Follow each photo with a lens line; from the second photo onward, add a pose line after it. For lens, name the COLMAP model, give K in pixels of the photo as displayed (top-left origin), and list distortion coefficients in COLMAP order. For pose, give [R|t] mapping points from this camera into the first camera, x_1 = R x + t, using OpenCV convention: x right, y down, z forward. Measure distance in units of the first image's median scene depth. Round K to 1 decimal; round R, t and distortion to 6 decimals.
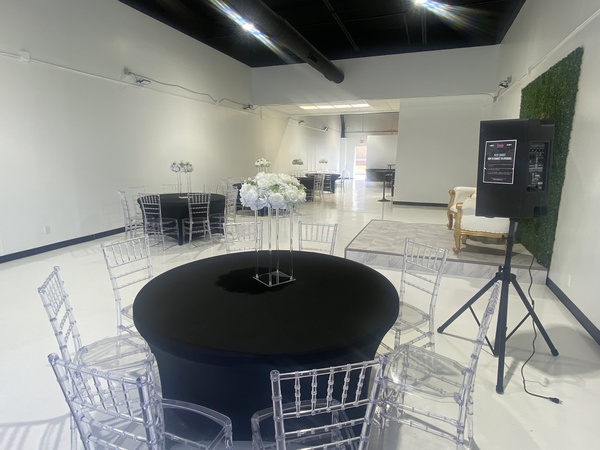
lens RADIAL K [[347.2, 0, 300.0], [0, 347.2, 225.0], [0, 0, 1]] dist [0.037162, -0.042359]
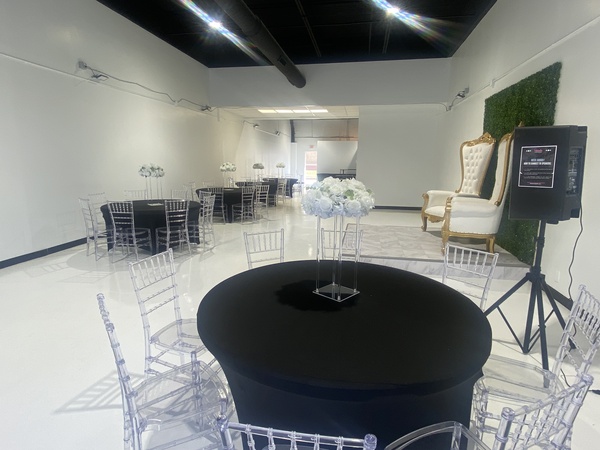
lens RADIAL K [[347.2, 0, 300.0], [0, 347.2, 225.0], [0, 0, 1]] dist [0.037162, -0.042359]
pose [[0.985711, -0.025273, 0.166539, -0.113321], [0.027363, 0.999573, -0.010271, -0.006175], [-0.166208, 0.014682, 0.985981, 0.037012]]
